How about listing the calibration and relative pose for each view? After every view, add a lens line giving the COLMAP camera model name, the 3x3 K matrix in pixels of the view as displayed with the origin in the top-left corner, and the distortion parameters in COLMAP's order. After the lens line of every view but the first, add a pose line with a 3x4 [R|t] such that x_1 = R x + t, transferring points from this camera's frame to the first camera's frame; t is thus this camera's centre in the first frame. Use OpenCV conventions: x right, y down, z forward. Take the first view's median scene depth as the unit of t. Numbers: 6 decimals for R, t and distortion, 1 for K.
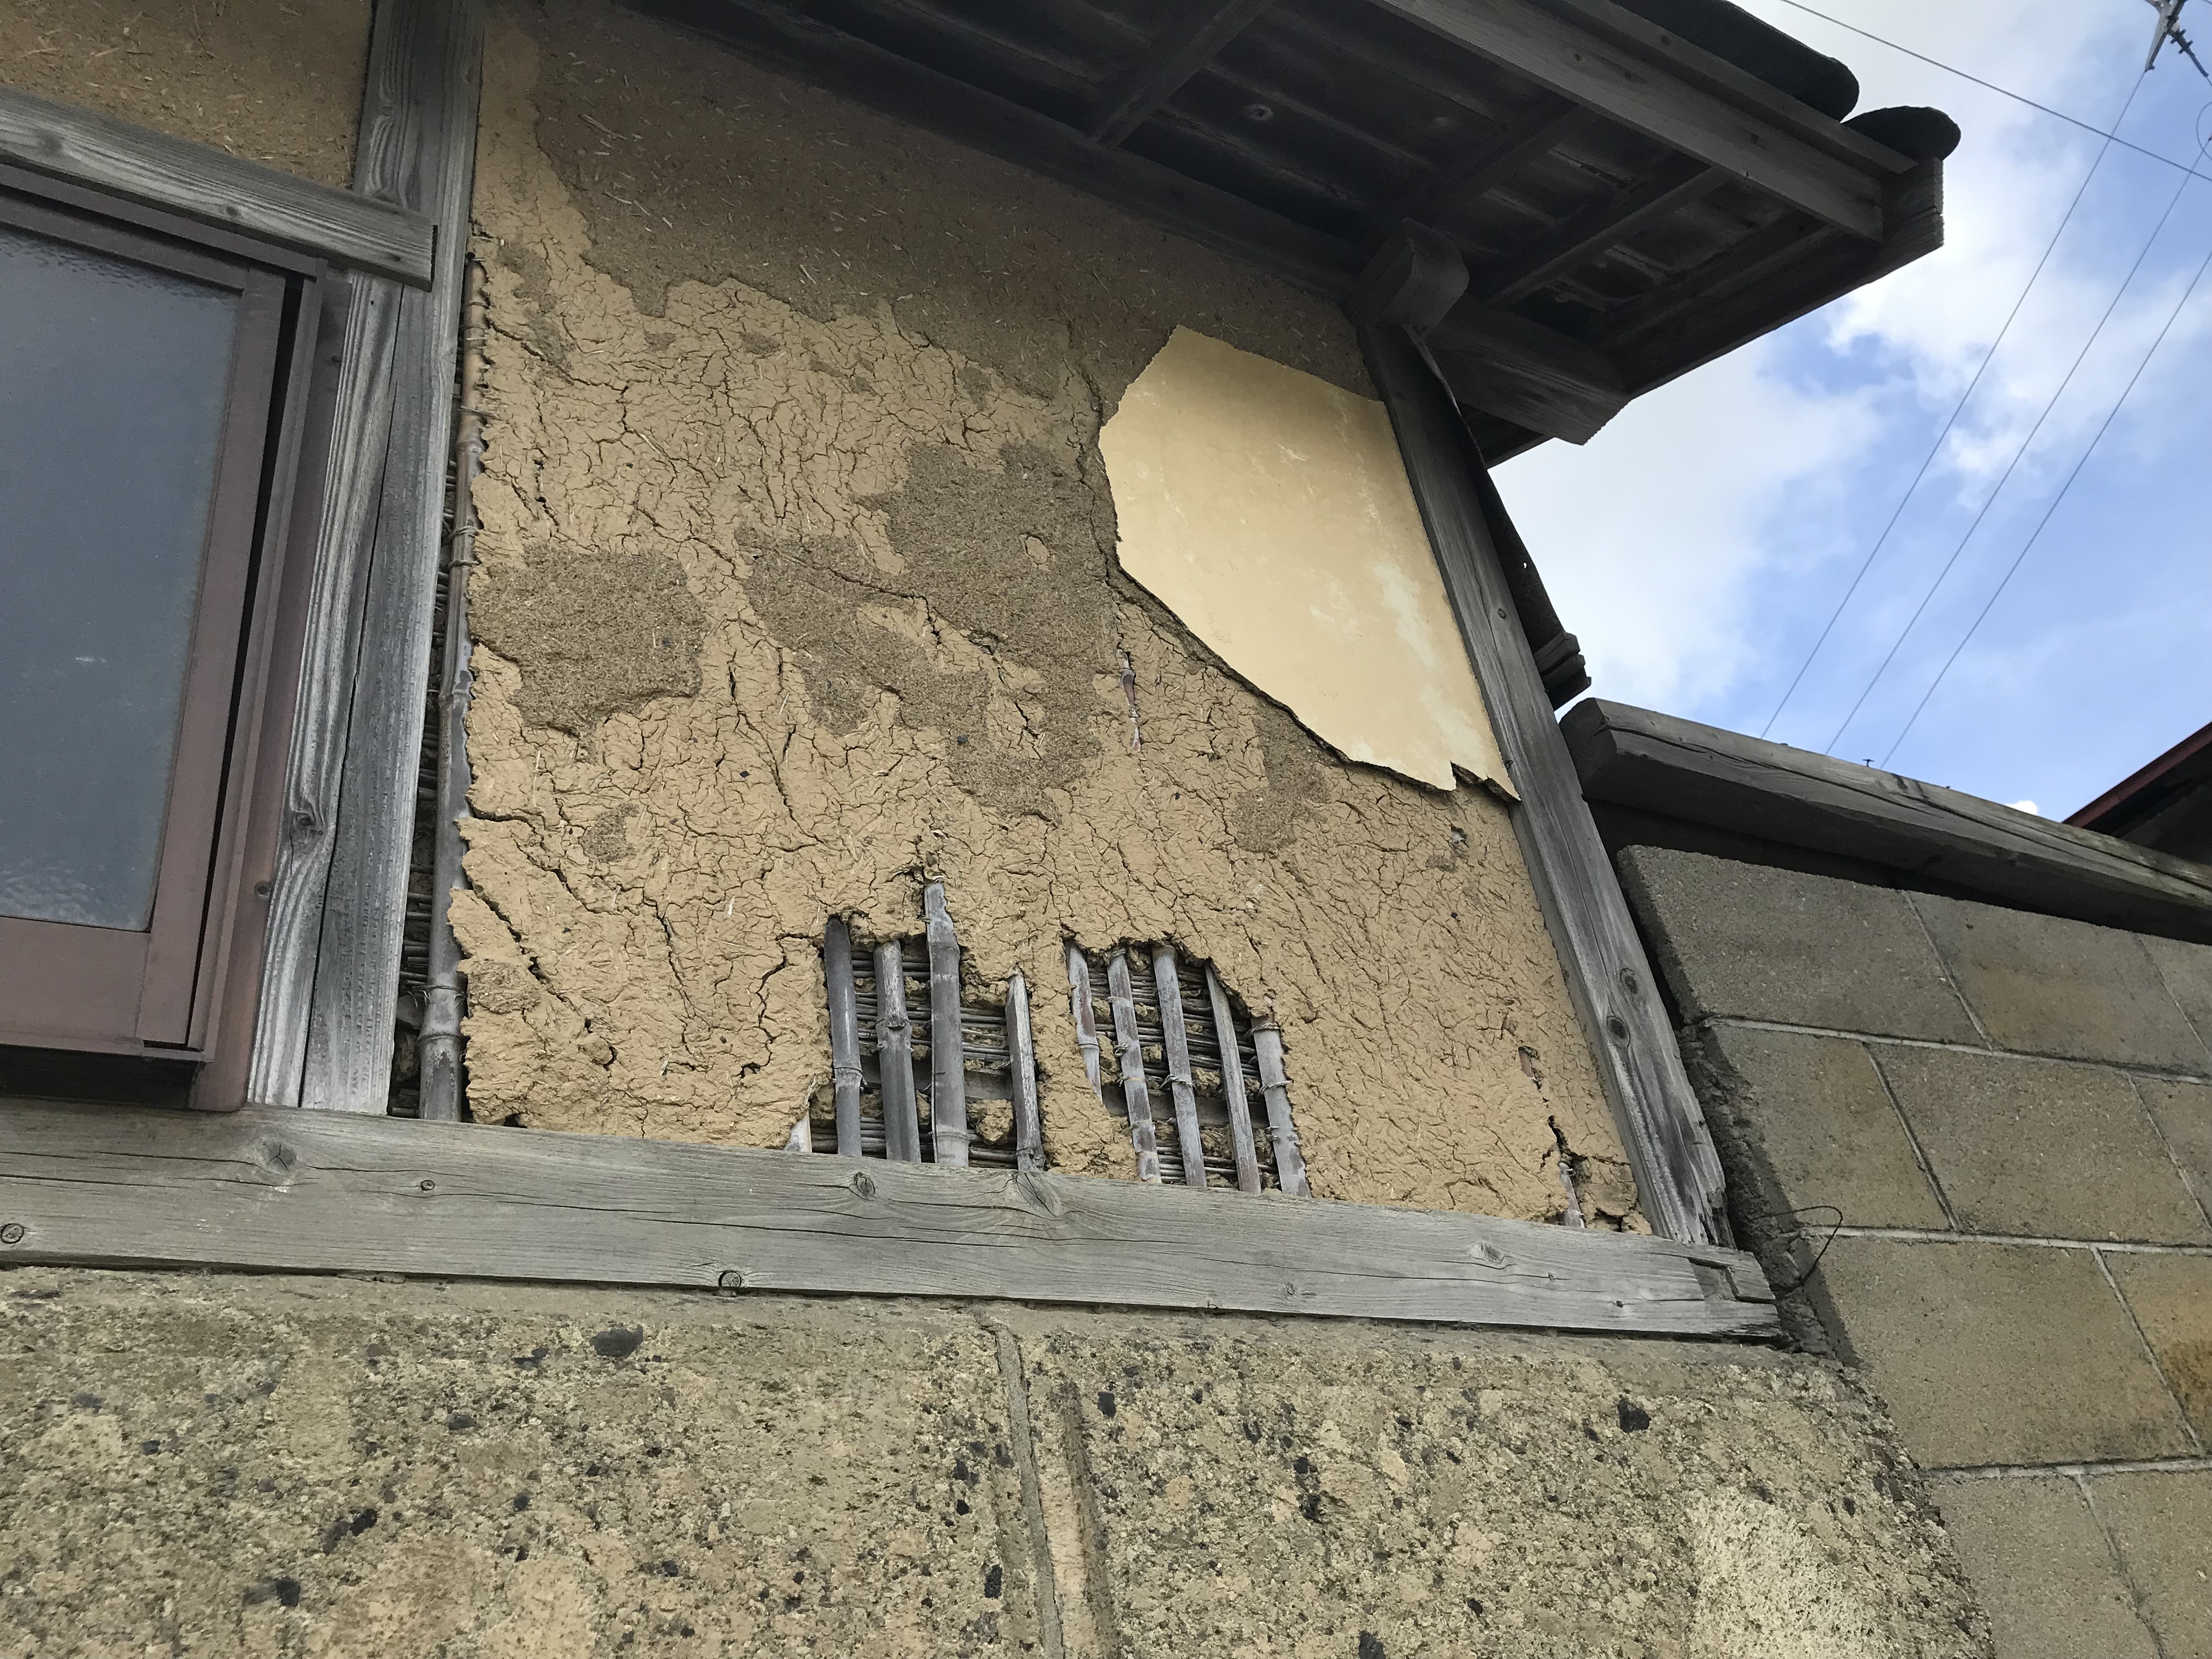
lens RADIAL K [[1804.6, 0, 1092.9], [0, 1804.6, 831.1], [0, 0, 1]] dist [0.039382, -0.049164]
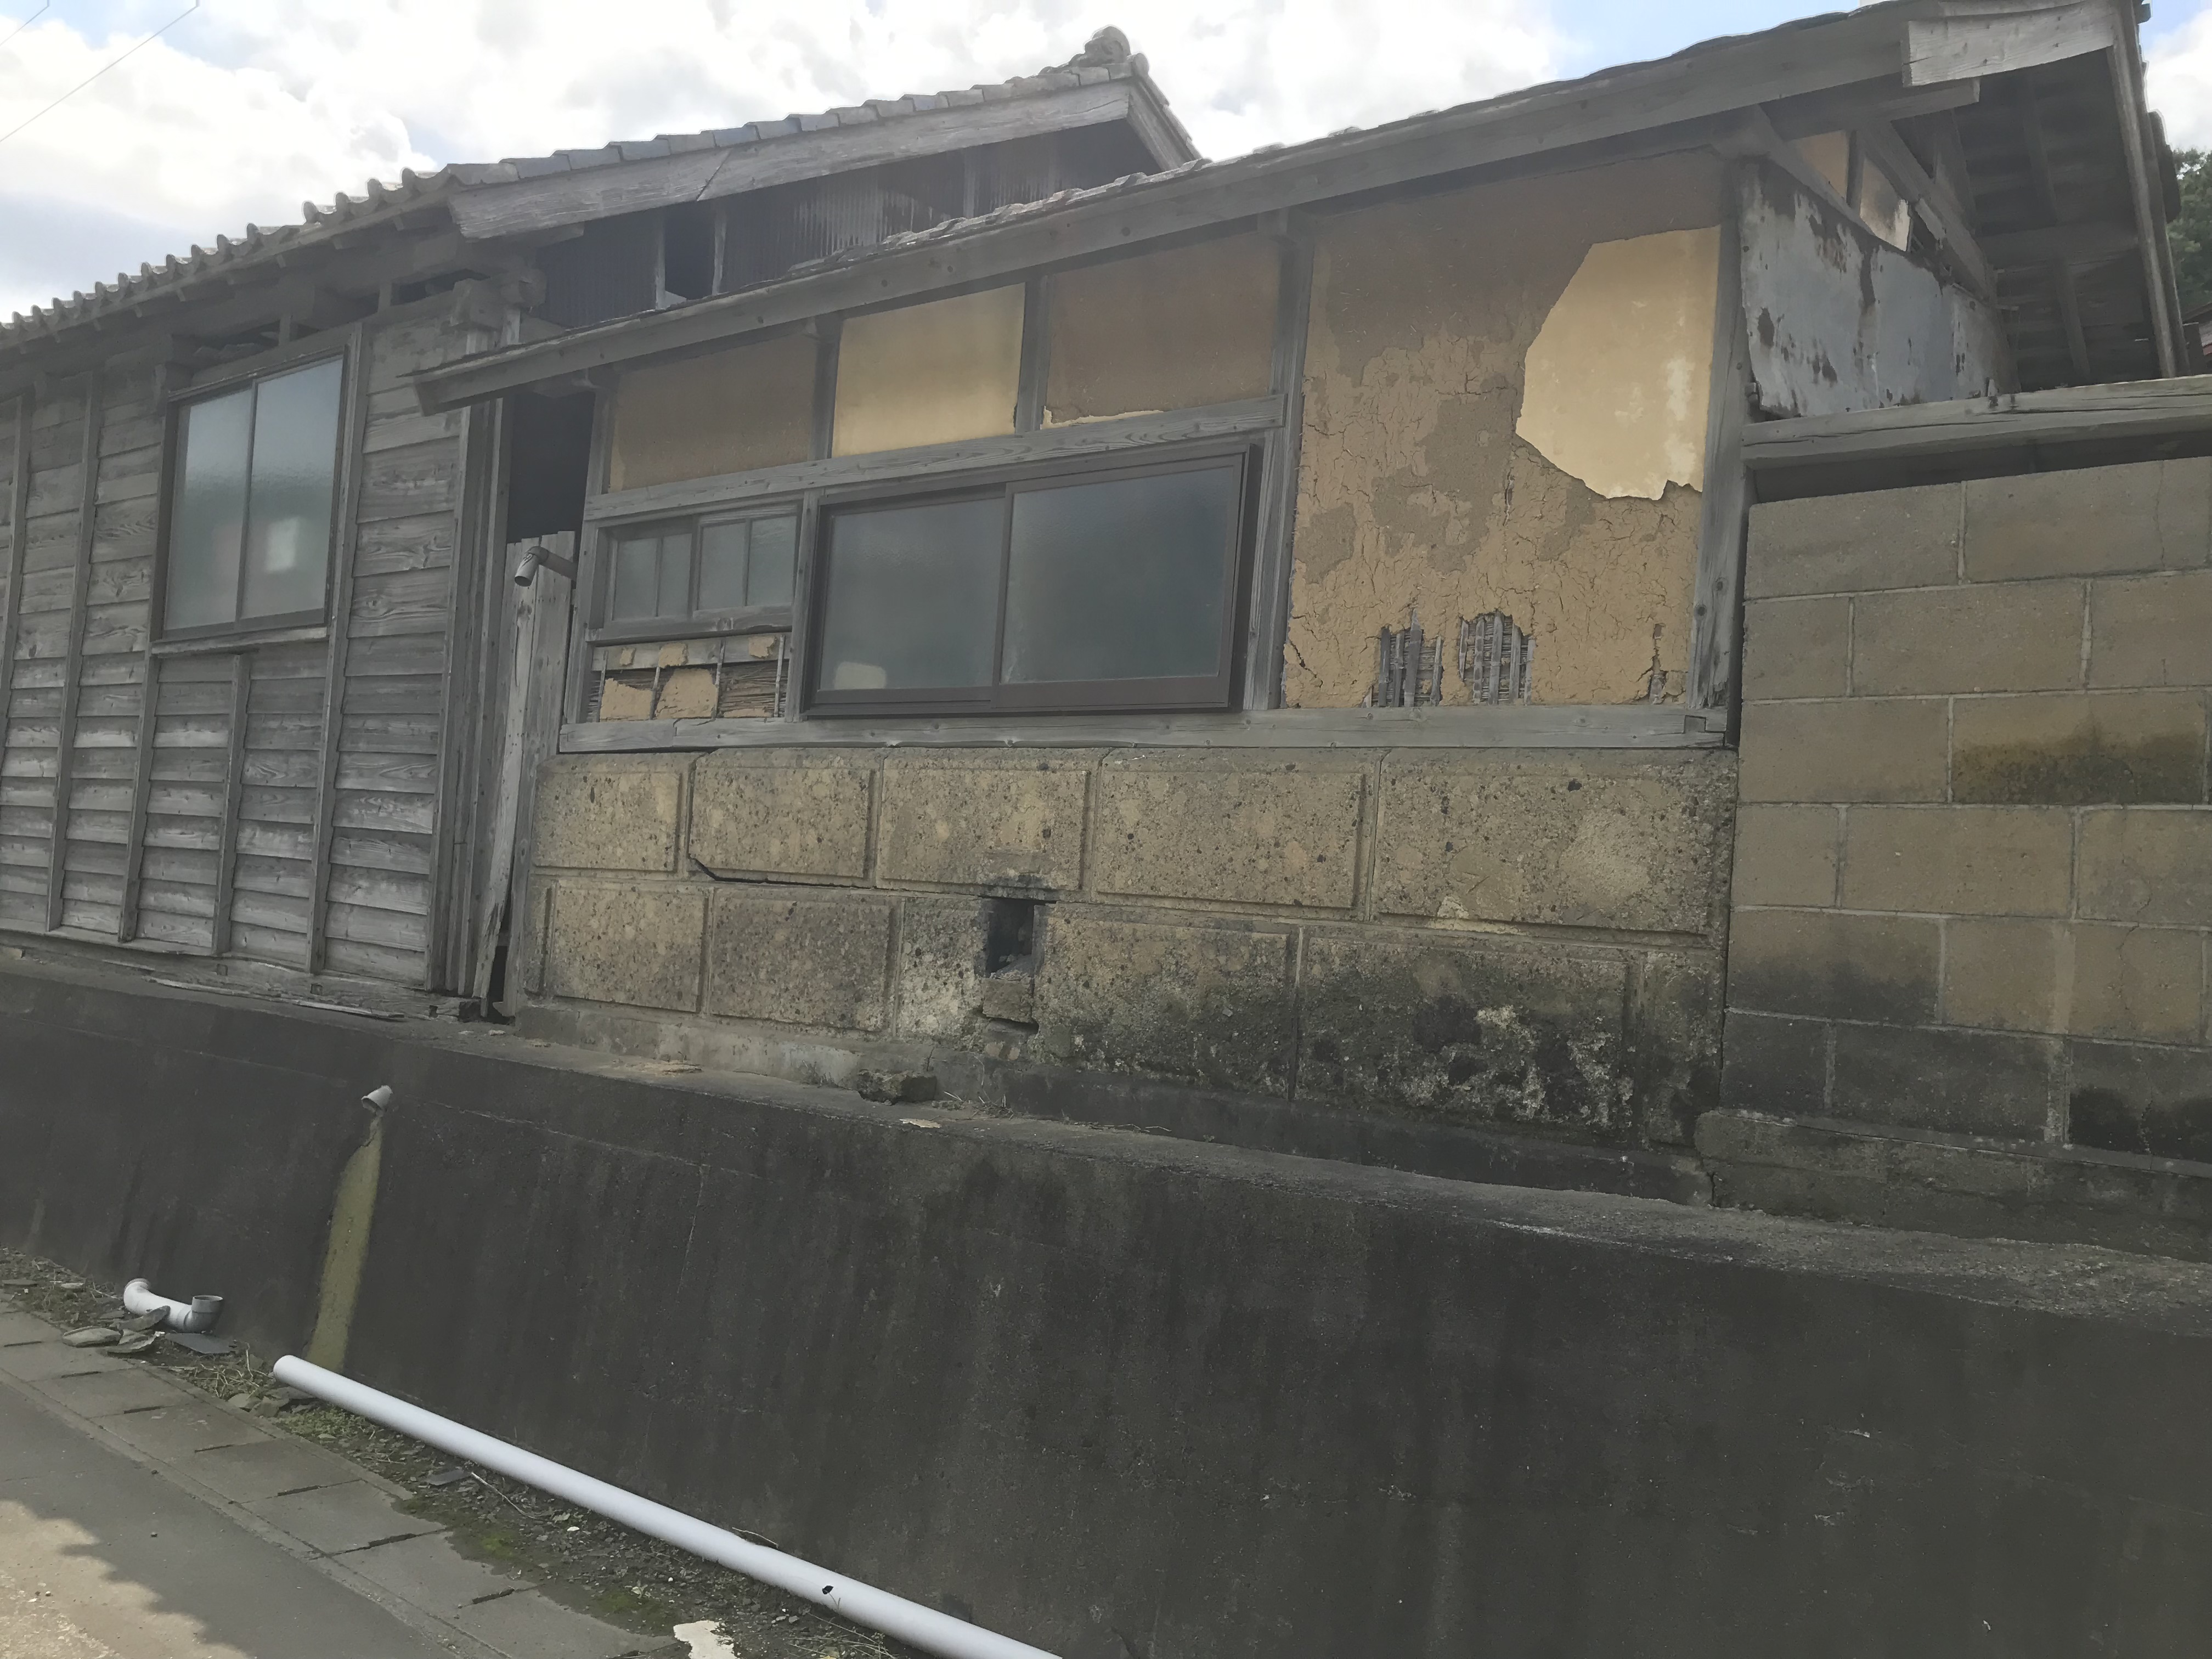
lens RADIAL K [[1804.6, 0, 1095.5], [0, 1804.6, 828.5], [0, 0, 1]] dist [0.039382, -0.049164]
pose [[0.363881, 0.140309, -0.920817, 2.511193], [0.409935, 0.863576, 0.293581, -0.746794], [0.836387, -0.484304, 0.256721, -0.434316]]
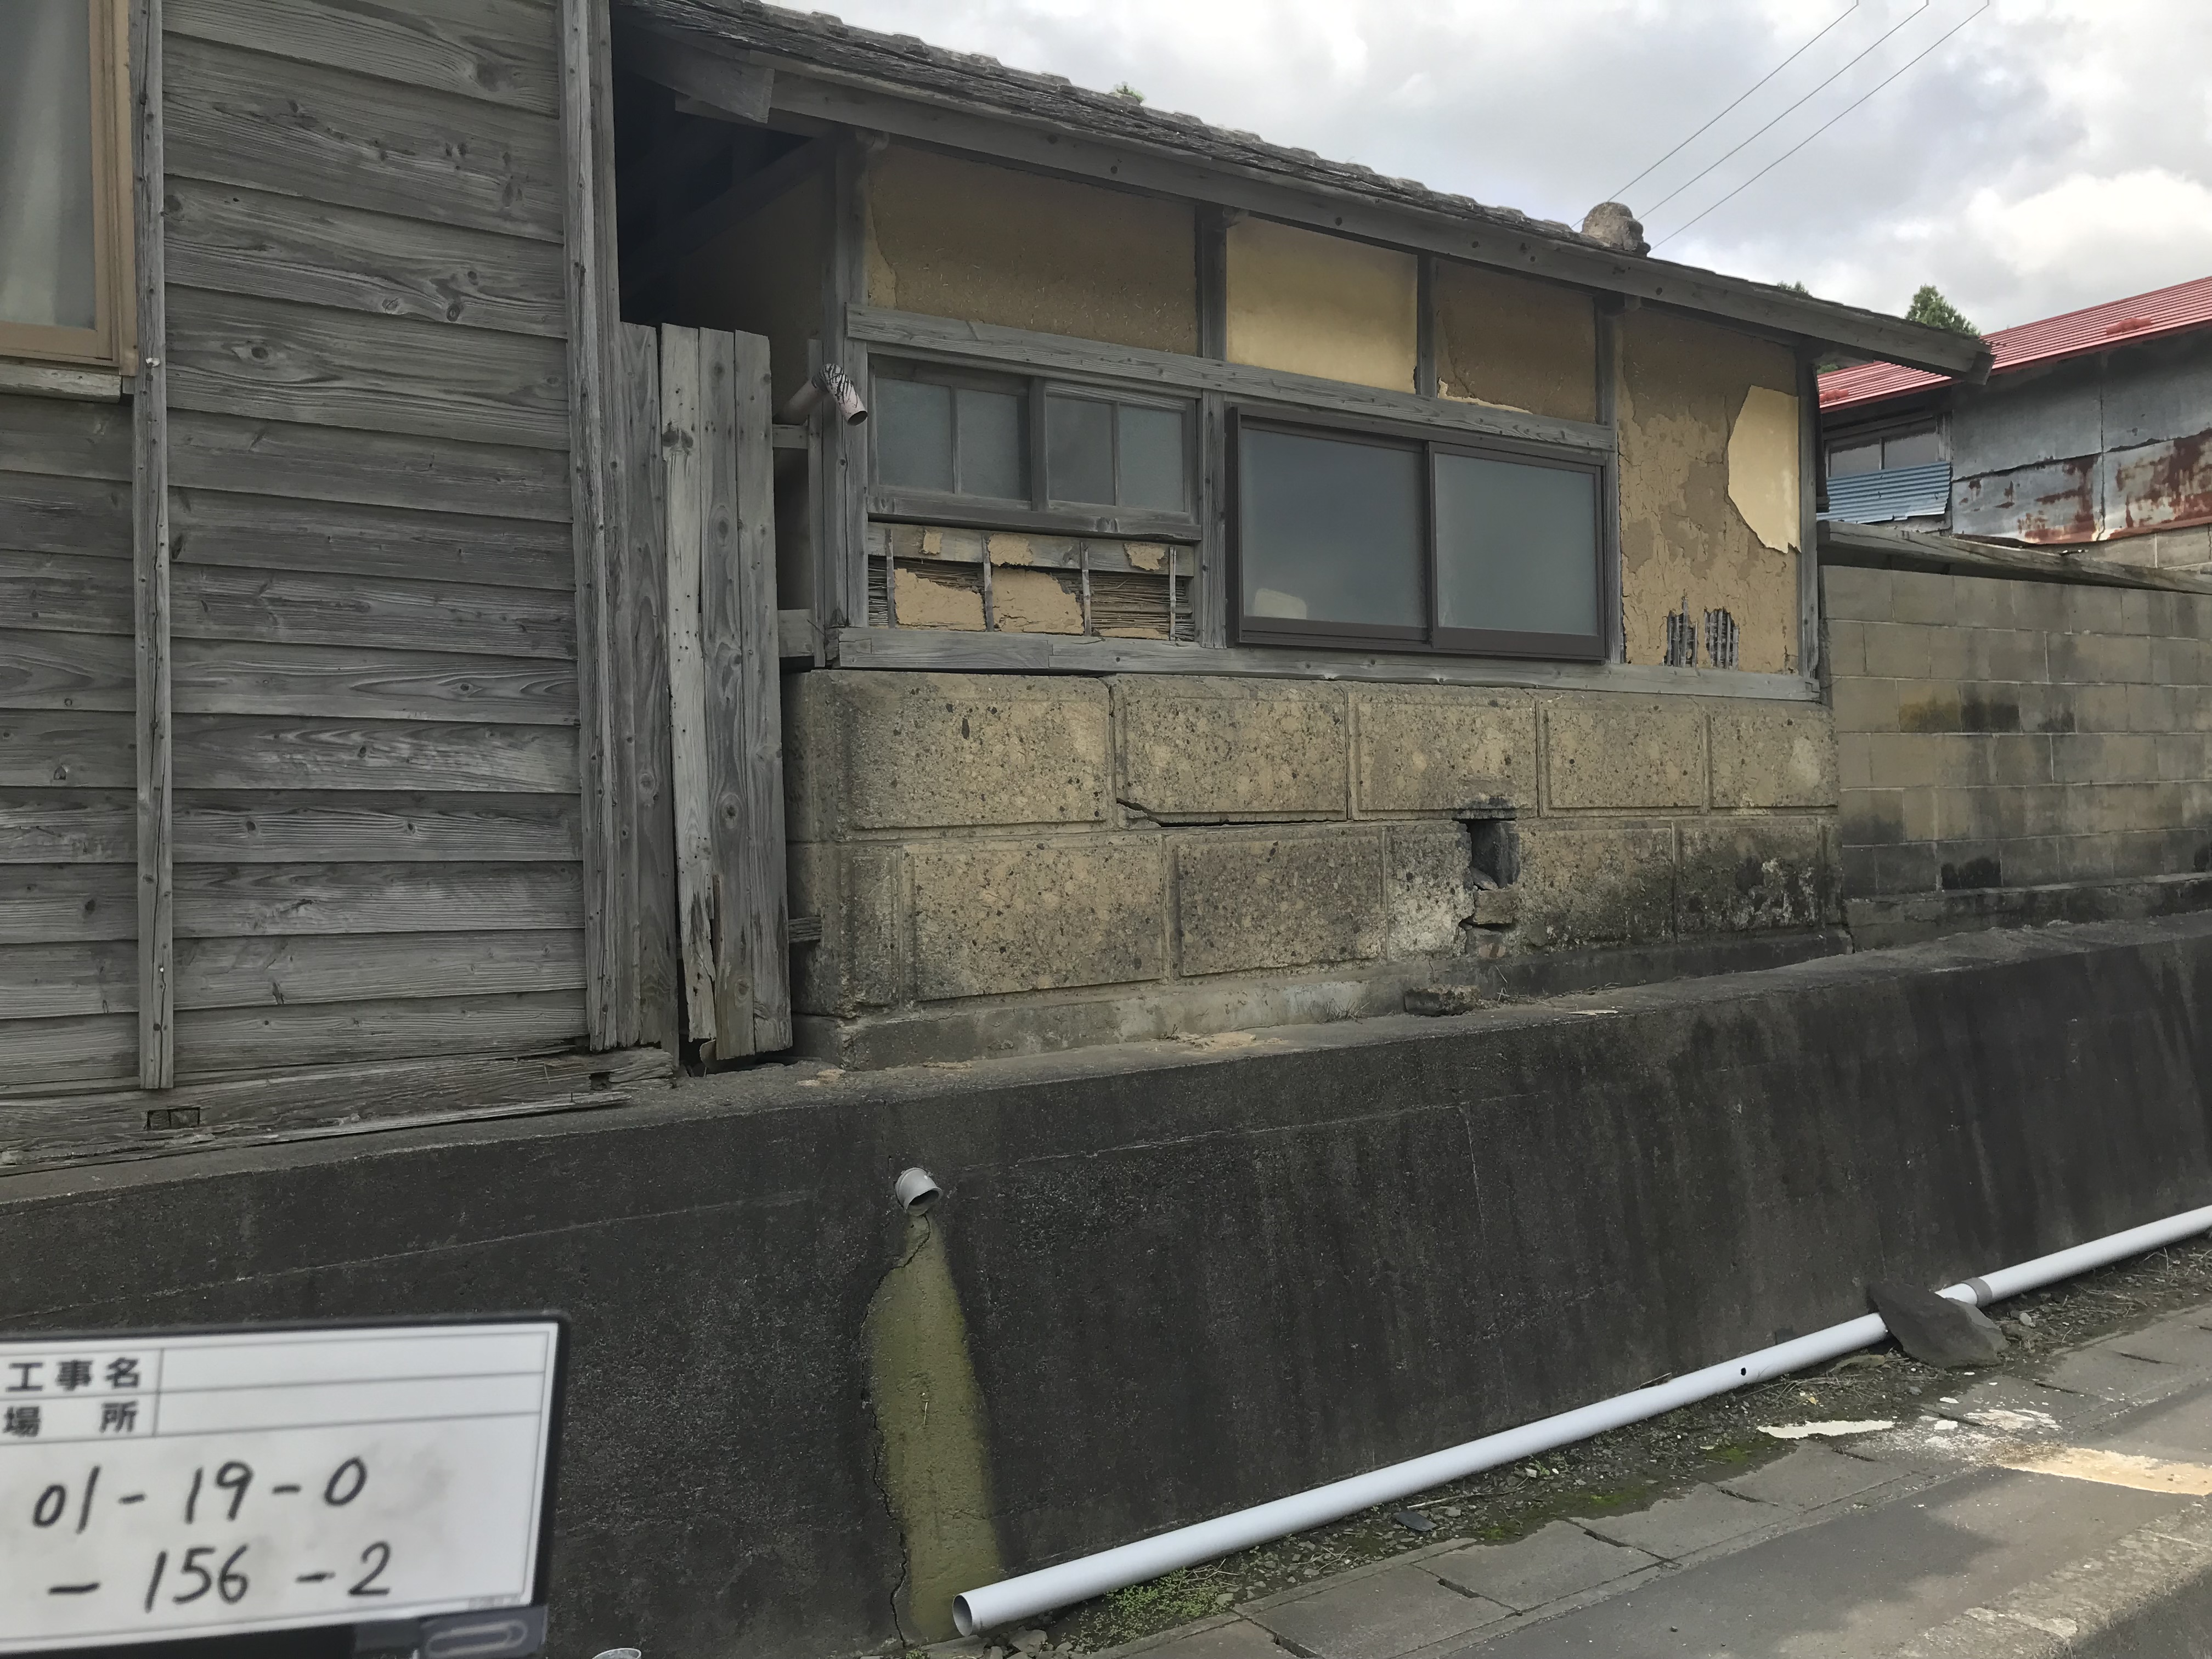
lens RADIAL K [[1804.6, 0, 1118.8], [0, 1804.6, 822.9], [0, 0, 1]] dist [0.039382, -0.049164]
pose [[0.985597, 0.136486, 0.099845, -1.804051], [-0.168891, 0.824356, 0.540290, -1.669867], [-0.008566, -0.549371, 0.835534, -3.014044]]
